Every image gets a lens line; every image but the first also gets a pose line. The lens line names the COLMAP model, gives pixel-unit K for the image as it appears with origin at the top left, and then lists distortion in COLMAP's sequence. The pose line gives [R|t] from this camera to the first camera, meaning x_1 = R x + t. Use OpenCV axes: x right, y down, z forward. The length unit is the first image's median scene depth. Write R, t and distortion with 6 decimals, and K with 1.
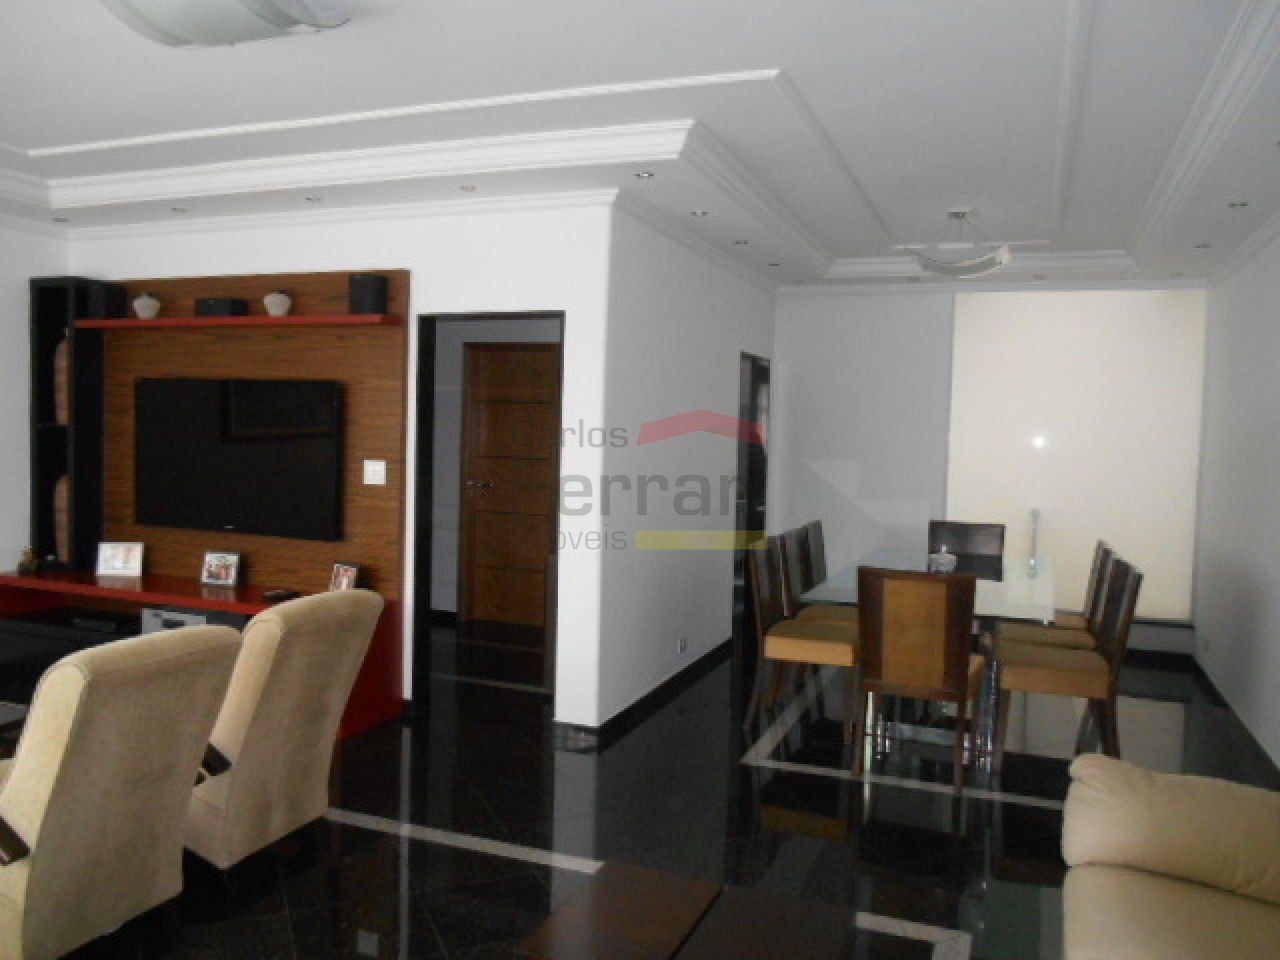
lens RADIAL K [[976.2, 0, 641.2], [0, 976.2, 480.1], [0, 0, 1]] dist [-0.033894, 0.019270]
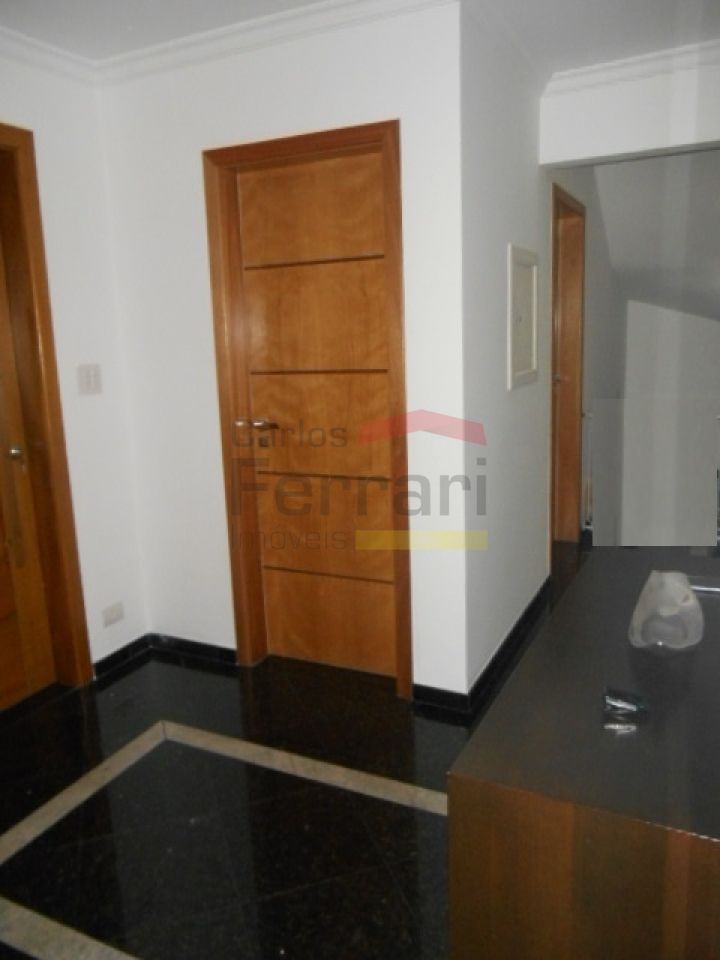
lens RADIAL K [[732.1, 0, 358.5], [0, 732.1, 479.4], [0, 0, 1]] dist [-0.033894, 0.019270]
pose [[0.996552, -0.058605, -0.058740, -0.087236], [0.065994, 0.988921, 0.132965, -0.015715], [0.050297, -0.136383, 0.989379, 0.594506]]
